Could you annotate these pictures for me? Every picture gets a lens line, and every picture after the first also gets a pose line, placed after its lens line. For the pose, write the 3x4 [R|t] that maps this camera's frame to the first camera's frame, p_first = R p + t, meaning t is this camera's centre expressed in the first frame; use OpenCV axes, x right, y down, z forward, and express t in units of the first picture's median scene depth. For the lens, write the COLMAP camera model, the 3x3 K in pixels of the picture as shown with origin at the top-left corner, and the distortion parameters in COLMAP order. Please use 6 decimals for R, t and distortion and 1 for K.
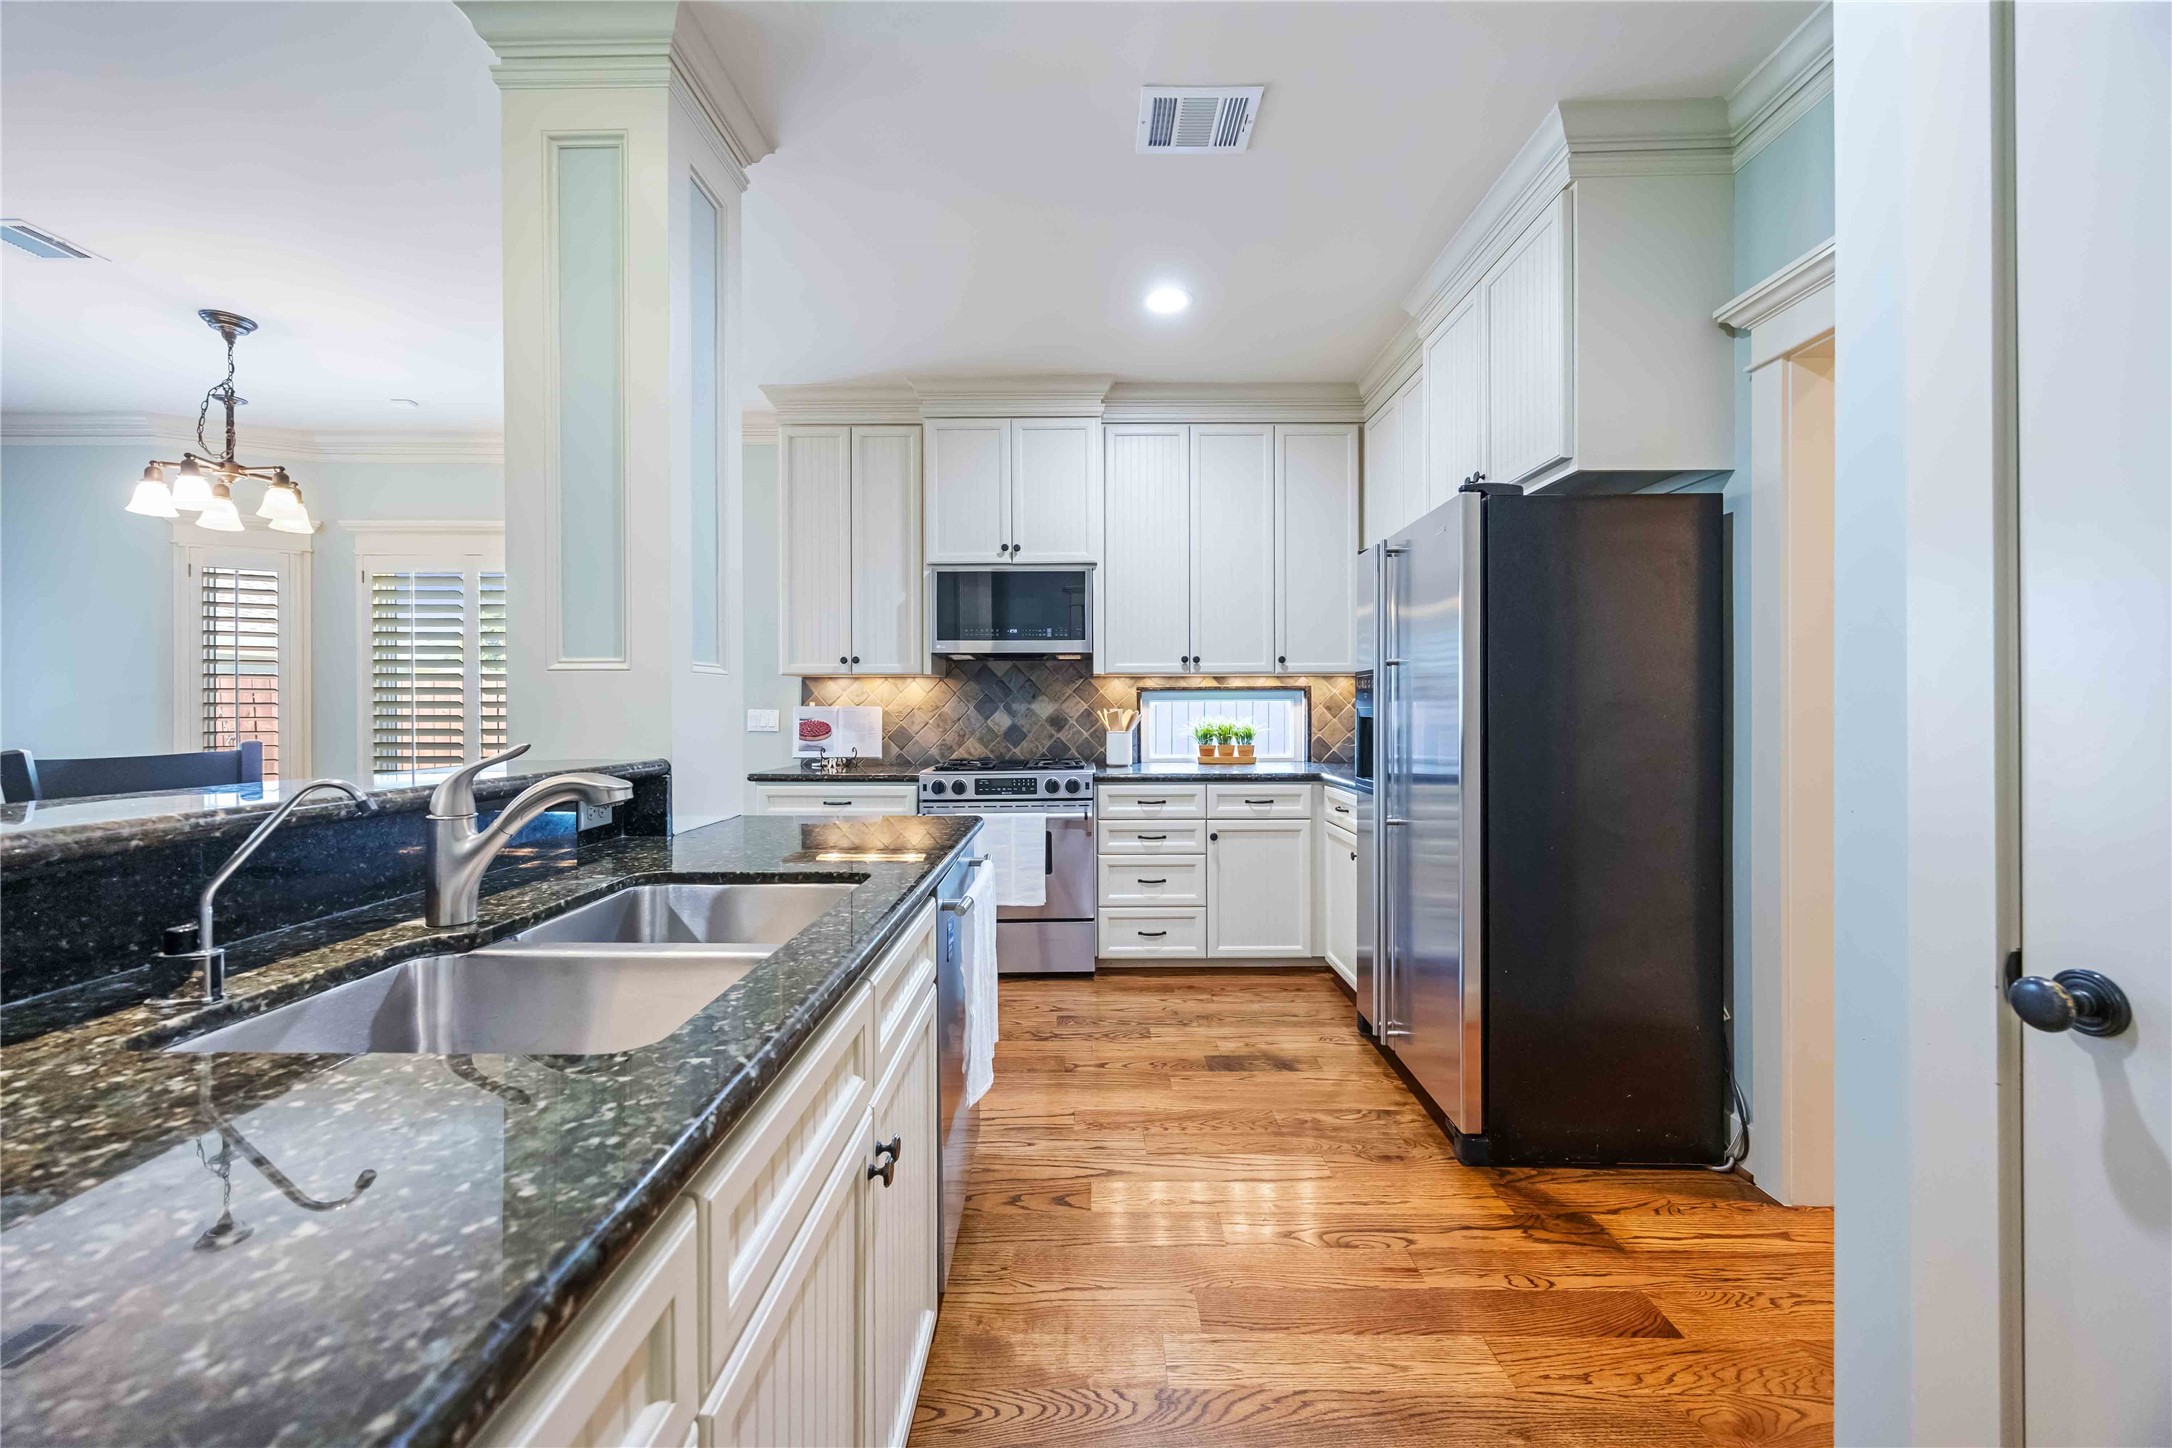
lens RADIAL K [[818.4, 0, 1081.2], [0, 818.4, 713.5], [0, 0, 1]] dist [-0.002091, -0.000173]
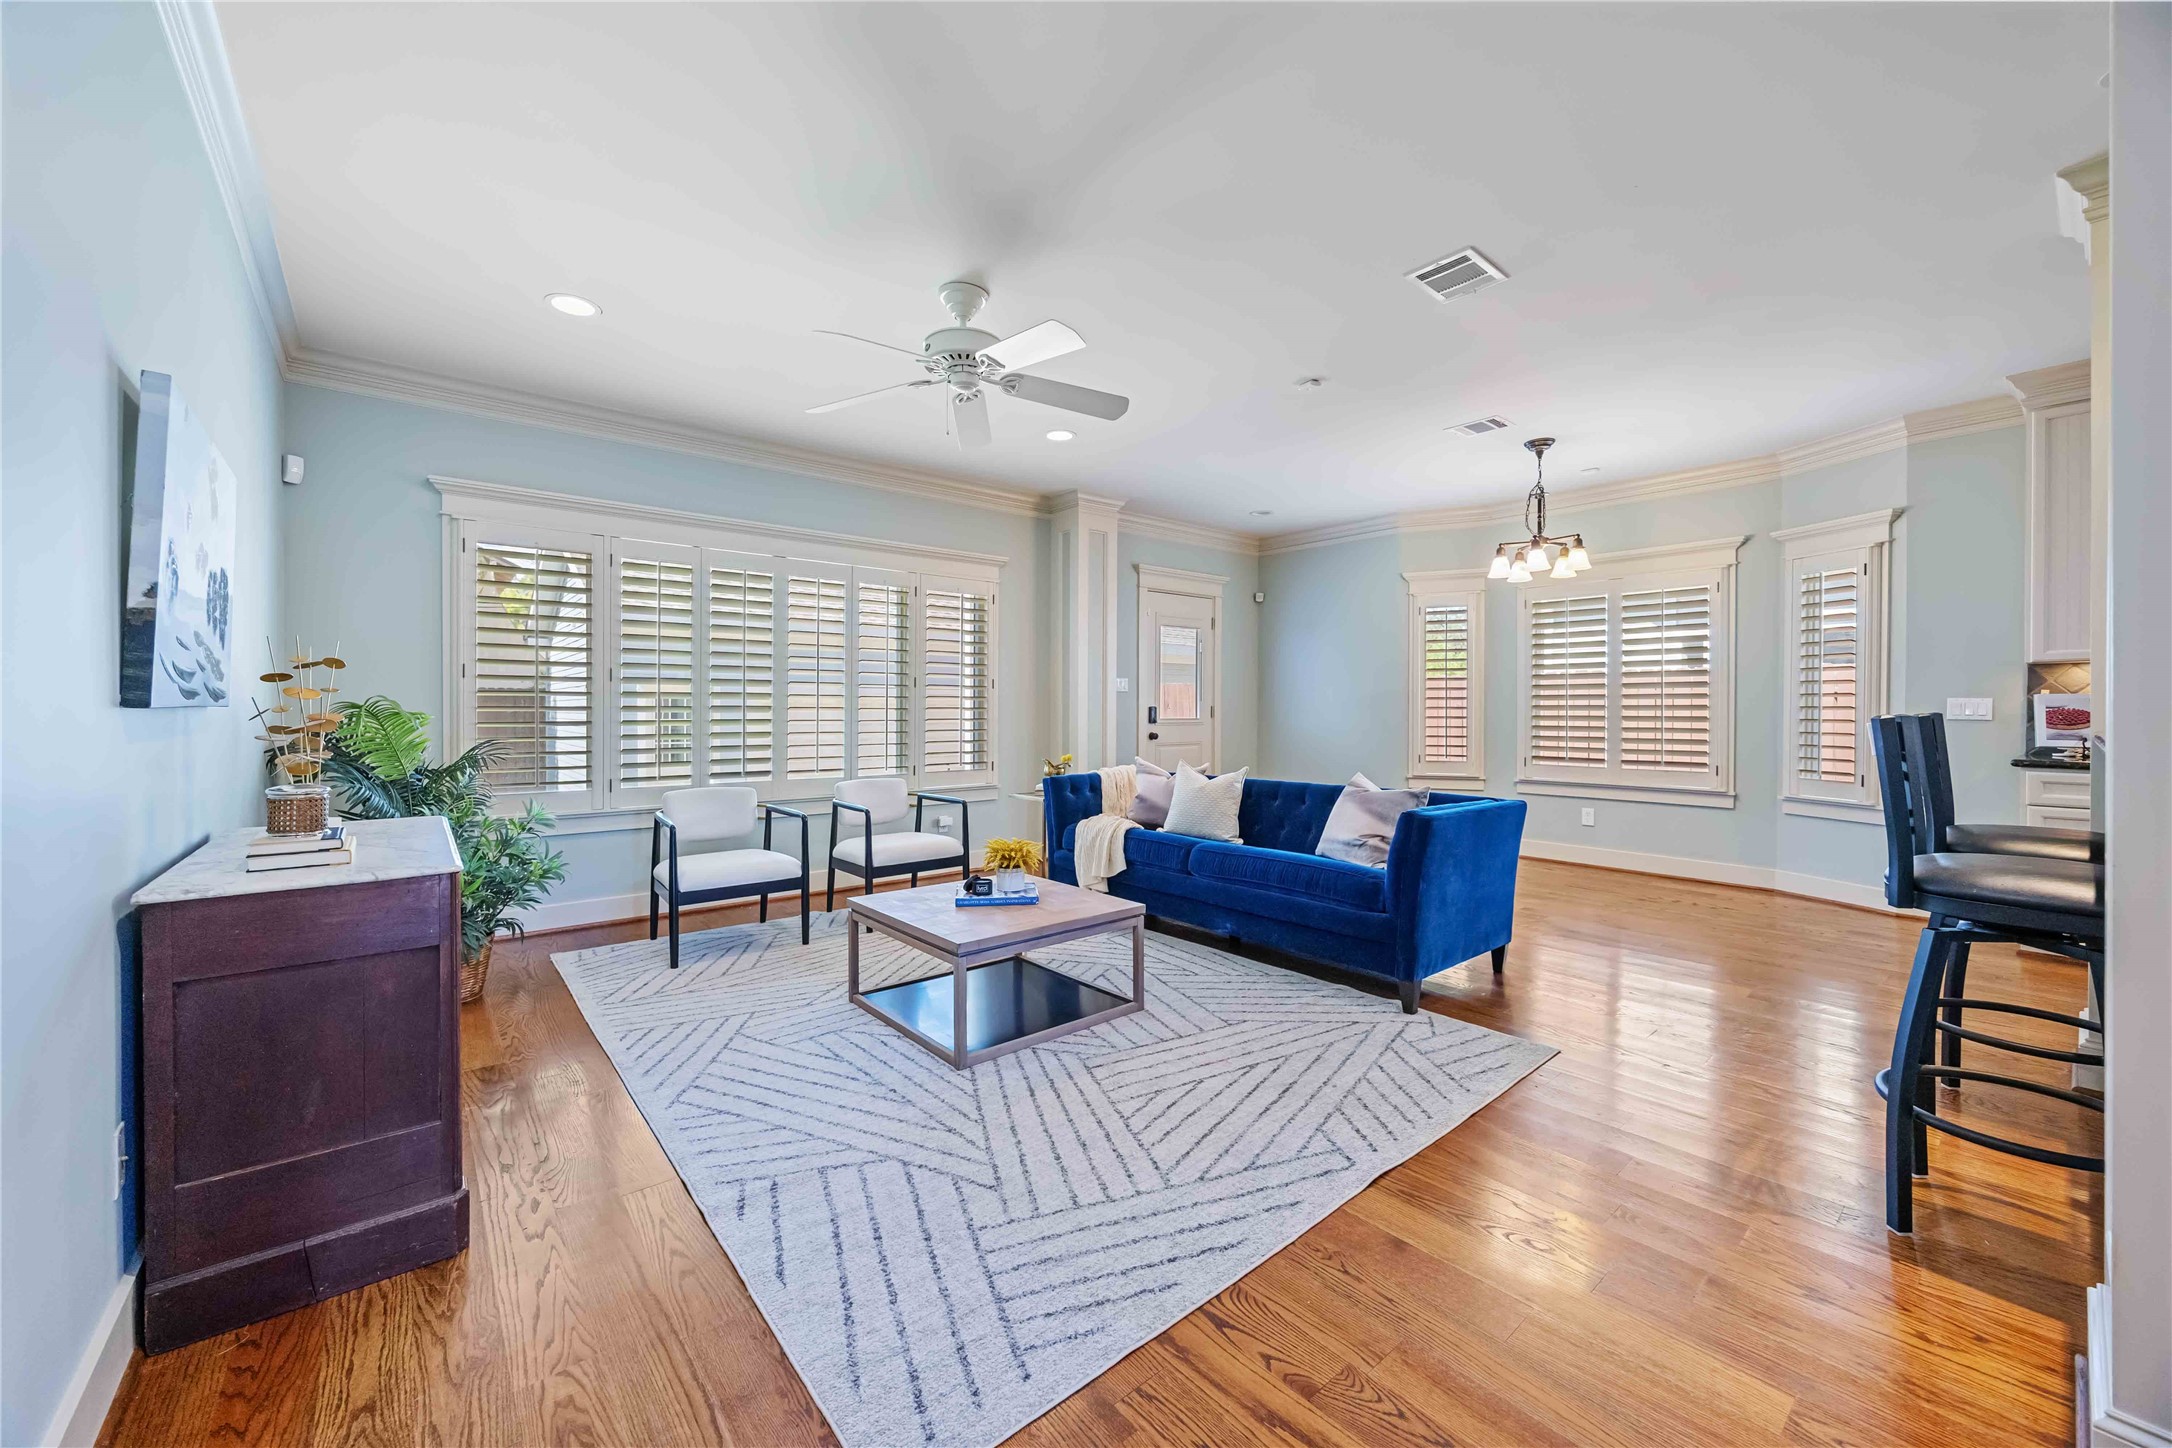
lens RADIAL K [[818.4, 0, 1084.9], [0, 818.4, 712.9], [0, 0, 1]] dist [-0.002091, -0.000173]
pose [[0.643951, 0.005140, -0.765049, -0.419187], [-0.004117, 0.999986, 0.003253, 0.018775], [0.765056, 0.001055, 0.643963, -0.619886]]
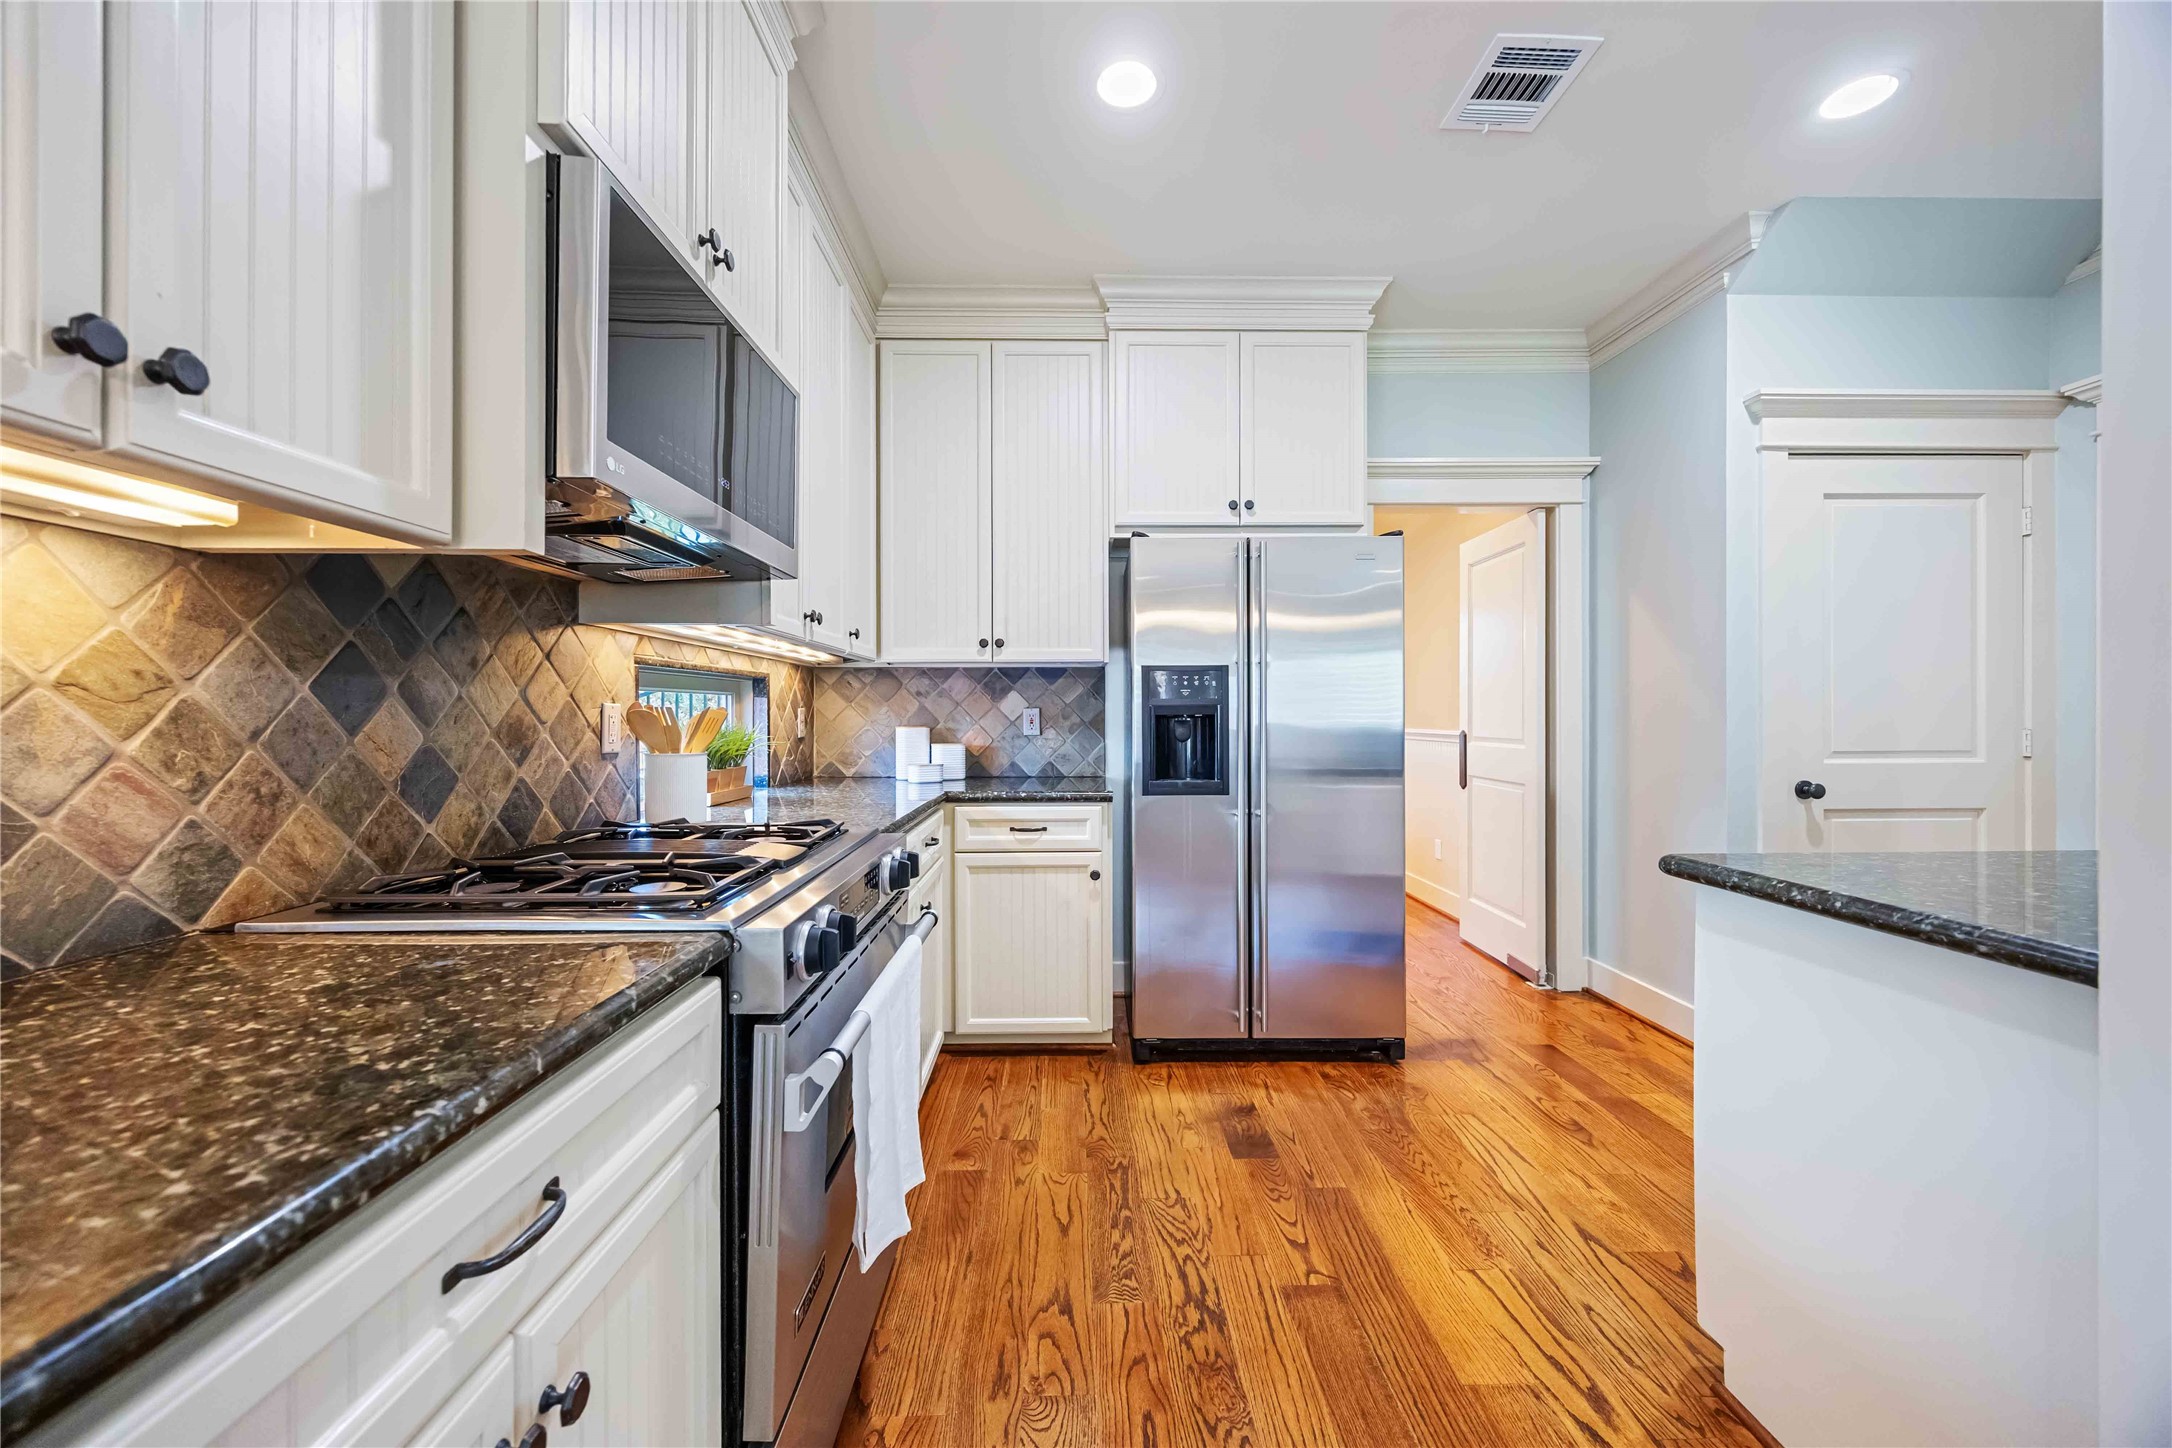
lens RADIAL K [[818.4, 0, 1080.6], [0, 818.4, 716.3], [0, 0, 1]] dist [-0.002091, -0.000173]
pose [[-0.015954, 0.002714, 0.999869, -0.521271], [0.005658, 0.999981, -0.002624, 0.005123], [-0.999857, 0.005615, -0.015969, 0.981264]]
